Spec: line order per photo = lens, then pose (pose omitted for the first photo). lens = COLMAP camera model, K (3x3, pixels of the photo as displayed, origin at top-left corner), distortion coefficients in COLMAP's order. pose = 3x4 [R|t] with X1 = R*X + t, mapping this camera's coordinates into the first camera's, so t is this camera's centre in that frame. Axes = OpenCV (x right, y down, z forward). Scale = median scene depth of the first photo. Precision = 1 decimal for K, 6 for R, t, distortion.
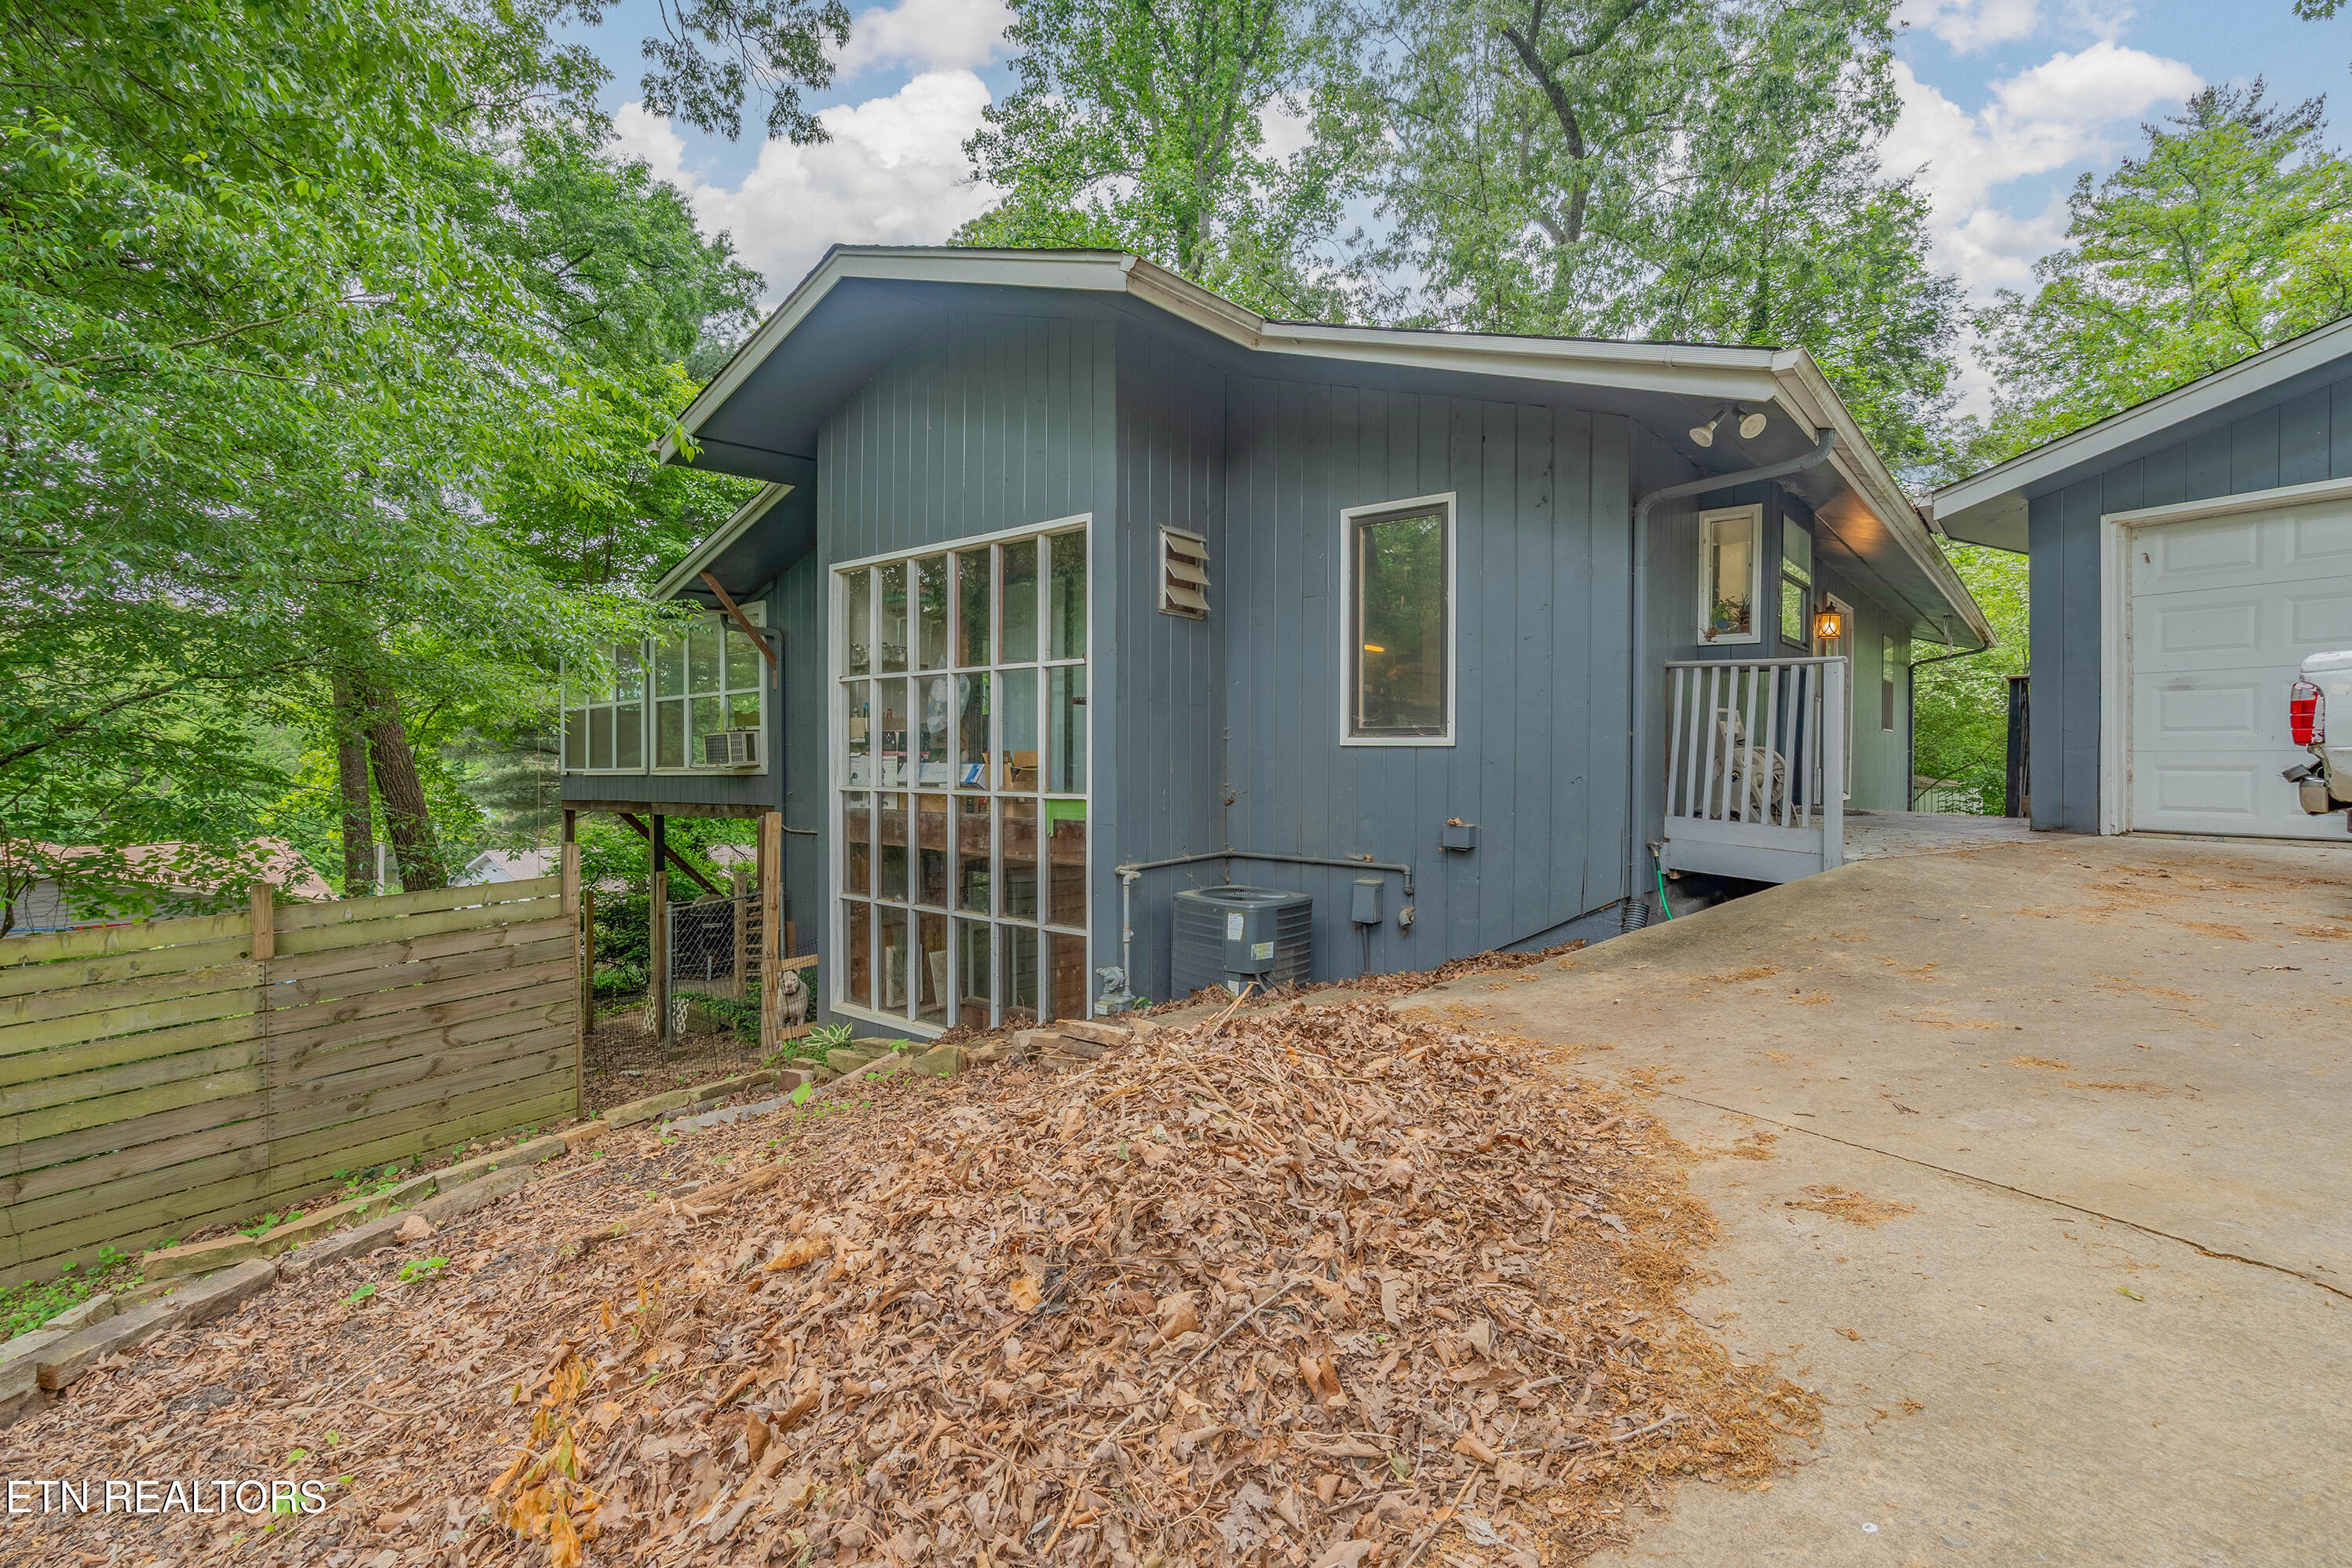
lens RADIAL K [[1030.1, 0, 1176.1], [0, 1030.1, 762.4], [0, 0, 1]] dist [-0.001808, 0.000213]
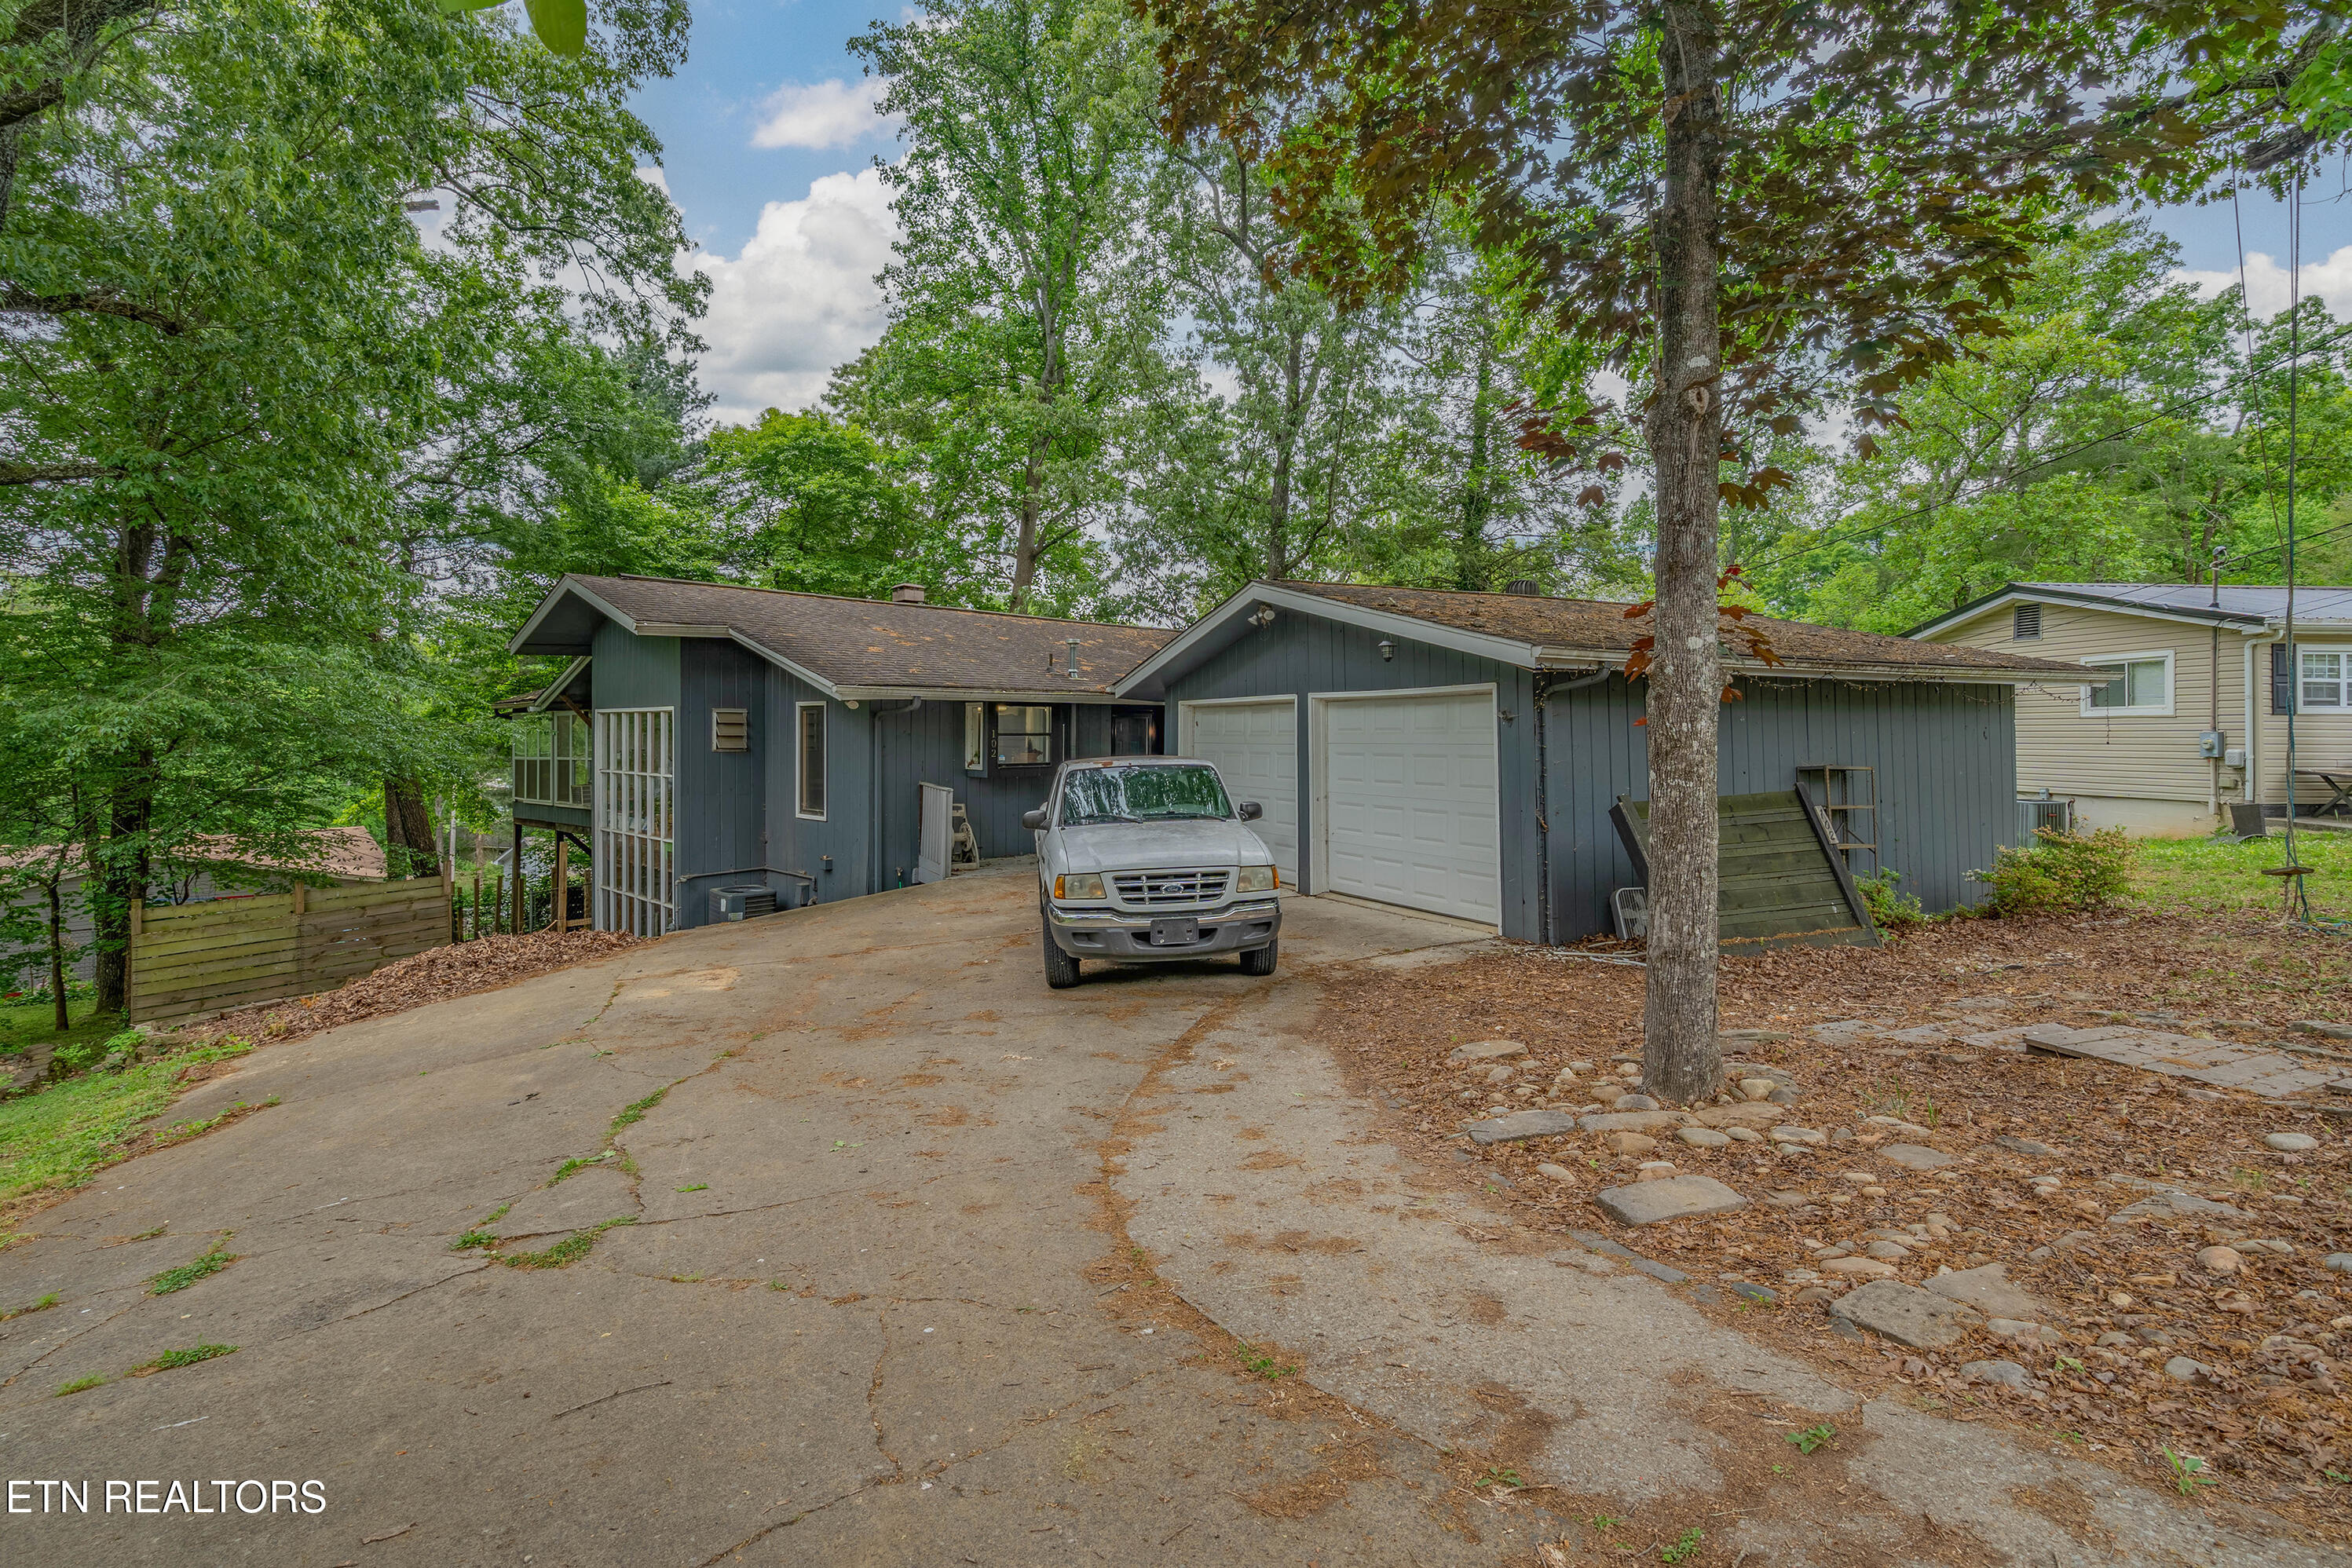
lens RADIAL K [[1061.4, 0, 1176.1], [0, 1061.4, 728.7], [0, 0, 1]] dist [-0.010912, -0.000280]
pose [[0.997237, -0.001728, -0.074265, 0.570503], [0.001038, 0.999956, -0.009338, -0.091687], [0.074278, 0.009235, 0.997195, -0.556745]]
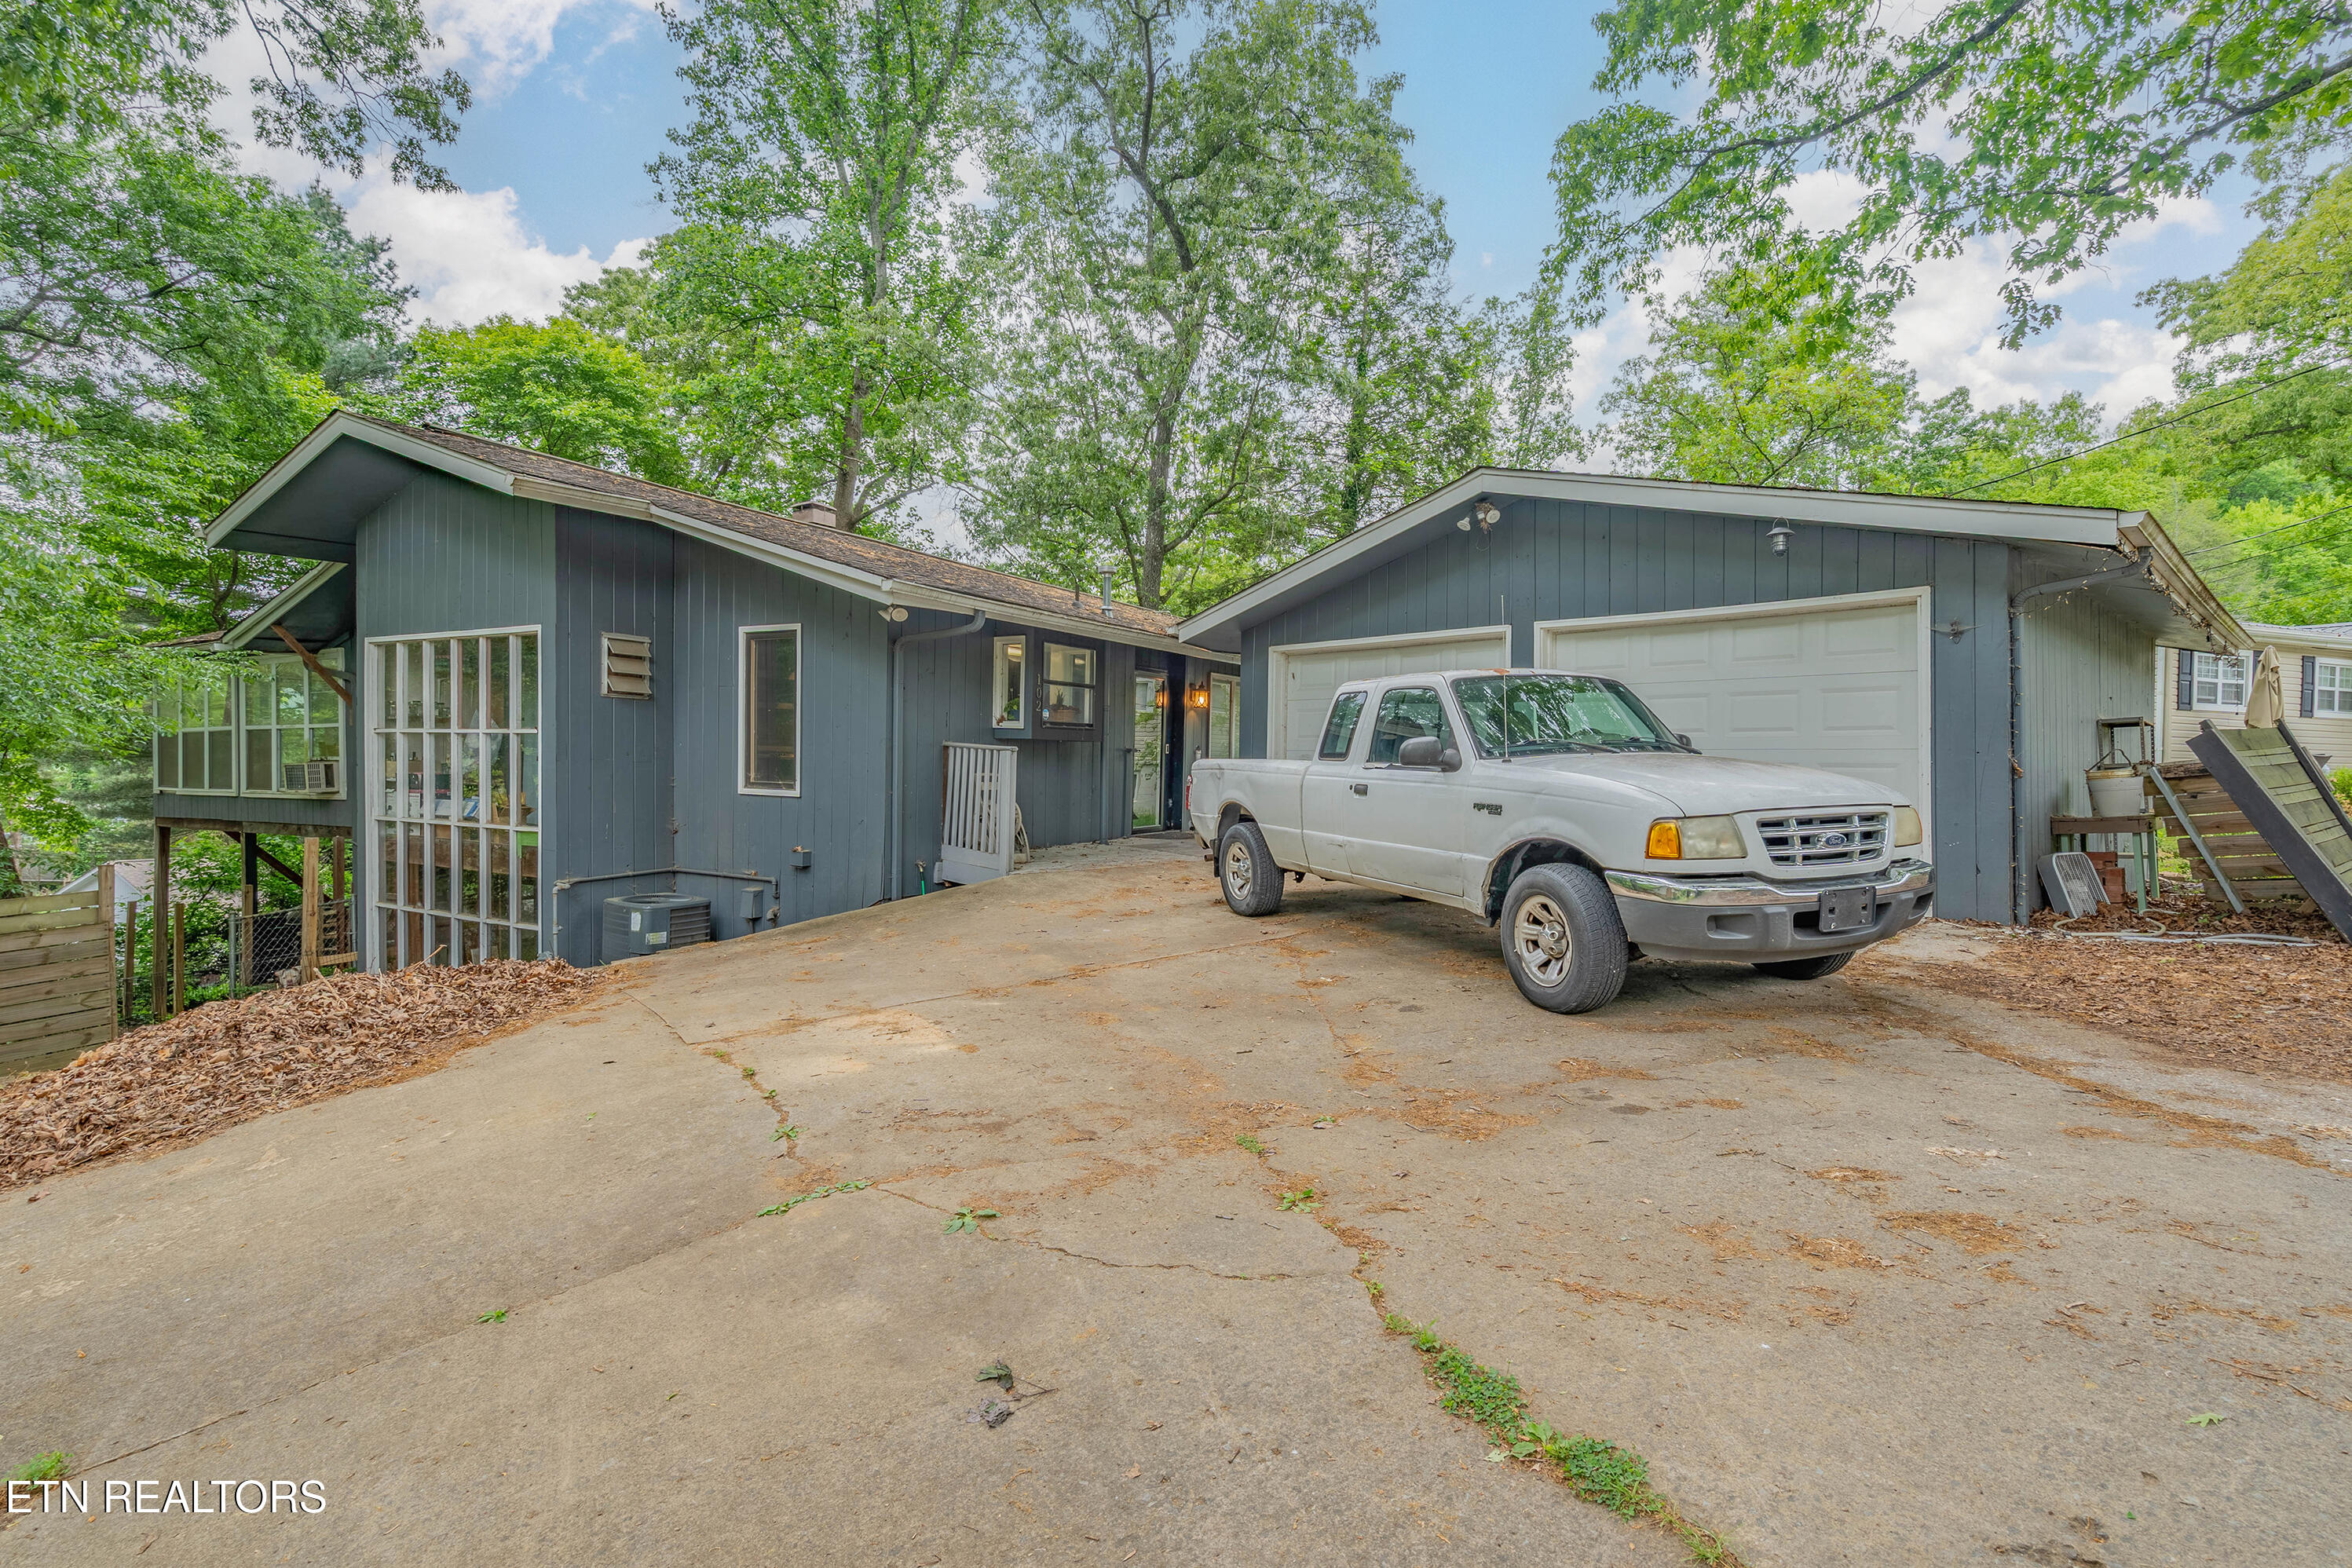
lens RADIAL K [[1044.8, 0, 1176.0], [0, 1044.8, 784.0], [0, 0, 1]] dist [-0.002287, -0.000761]
pose [[0.980743, 0.007760, 0.195149, 0.251241], [-0.011609, 0.999760, 0.018590, -0.033823], [-0.194958, -0.020498, 0.980597, -0.283013]]
